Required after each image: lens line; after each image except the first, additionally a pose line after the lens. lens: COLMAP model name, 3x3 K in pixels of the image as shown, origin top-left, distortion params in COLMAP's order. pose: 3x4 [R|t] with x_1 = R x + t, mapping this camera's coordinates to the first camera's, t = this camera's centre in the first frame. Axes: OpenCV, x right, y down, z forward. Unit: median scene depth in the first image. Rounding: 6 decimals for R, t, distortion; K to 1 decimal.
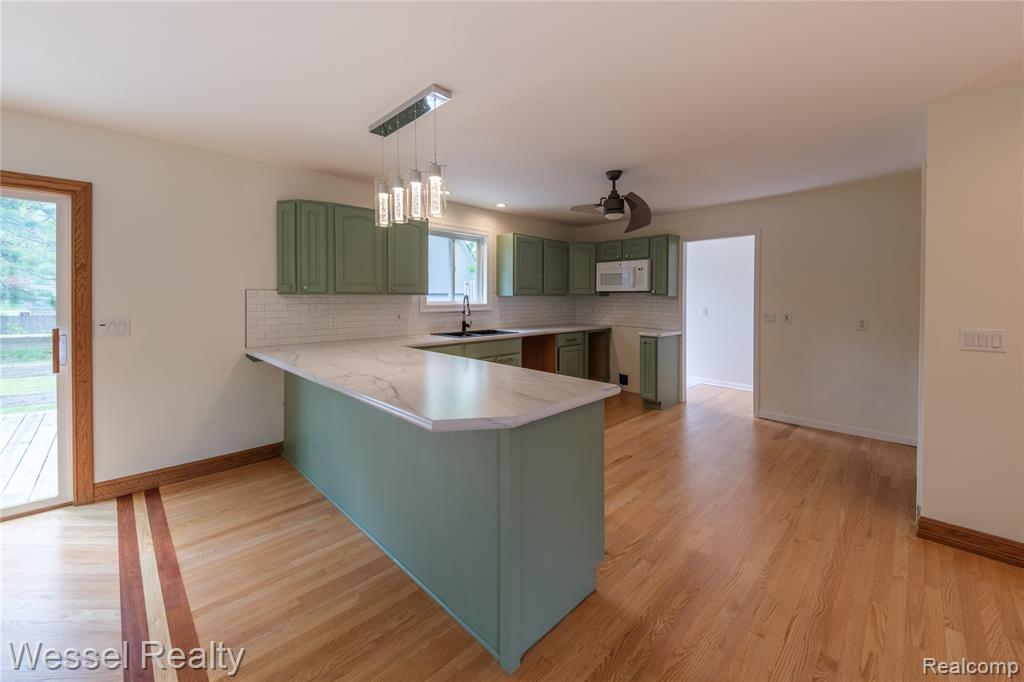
lens RADIAL K [[392.1, 0, 518.5], [0, 392.1, 299.9], [0, 0, 1]] dist [0.000246, -0.000313]
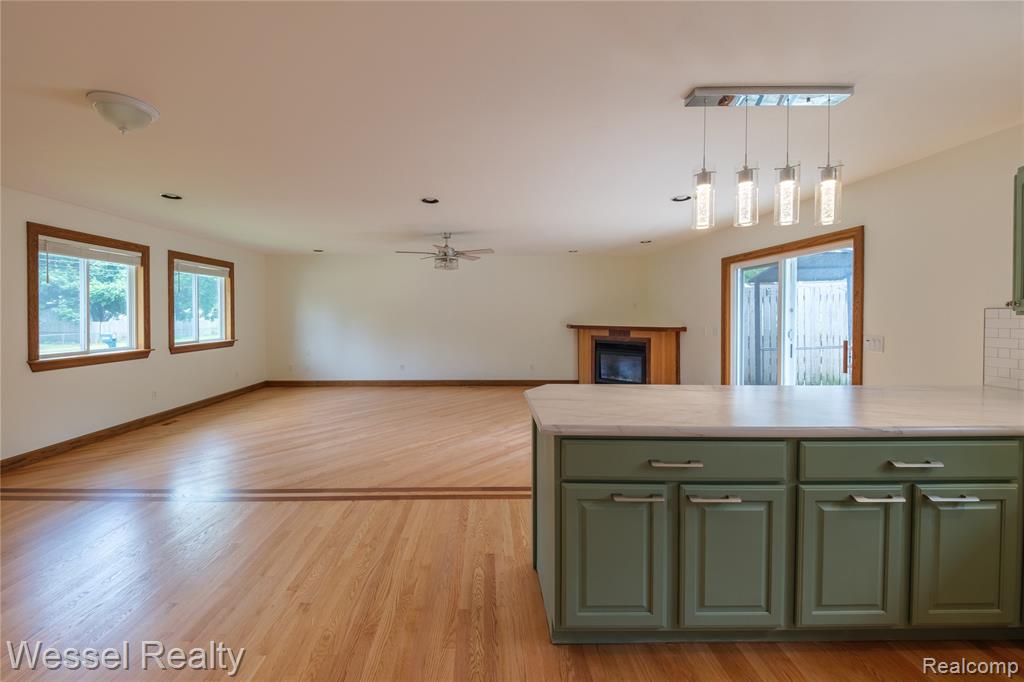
lens RADIAL K [[415.9, 0, 494.4], [0, 415.9, 320.4], [0, 0, 1]] dist [0.018939, -0.011624]
pose [[-0.695283, 0.007592, -0.718696, 0.381385], [-0.009554, 0.999758, 0.019804, -0.007060], [0.718672, 0.020635, -0.695043, 0.609061]]
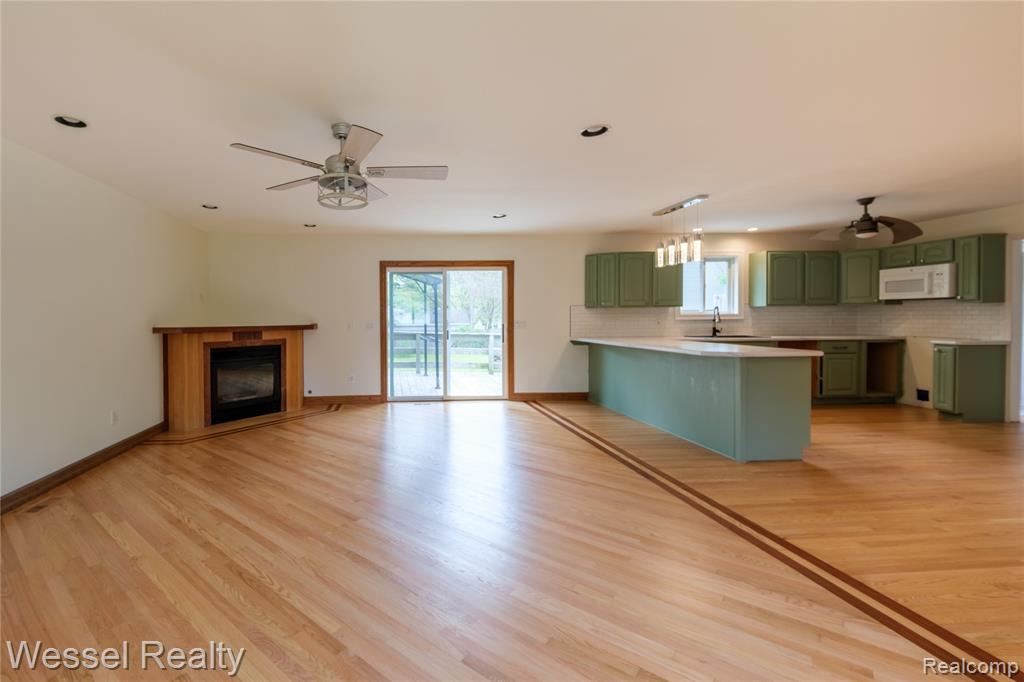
lens RADIAL K [[427.6, 0, 392.8], [0, 427.6, 324.9], [0, 0, 1]] dist [-0.022793, -0.001043]
pose [[0.706999, 0.001274, -0.707213, 0.086926], [0.006591, 0.999943, 0.008390, 0.028482], [0.707183, -0.010593, 0.706951, -0.676486]]
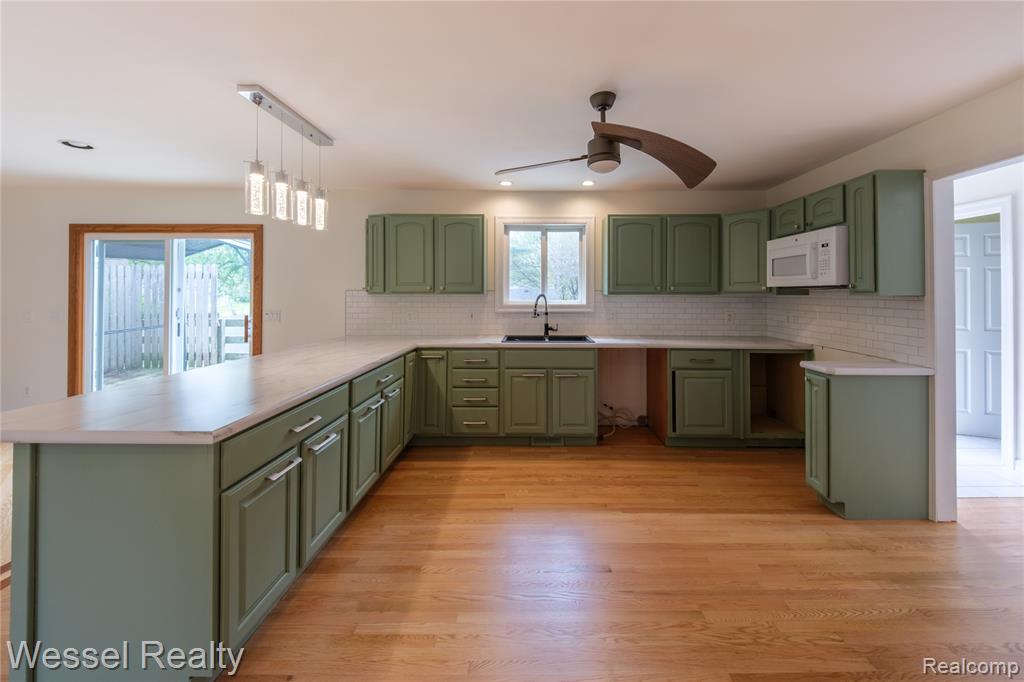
lens RADIAL K [[391.8, 0, 529.8], [0, 391.8, 289.7], [0, 0, 1]] dist [0.018178, -0.000122]
pose [[0.708416, -0.009836, -0.705726, 0.451172], [-0.005013, 0.999808, -0.018967, -0.004669], [0.705777, 0.016975, 0.708230, 0.355605]]
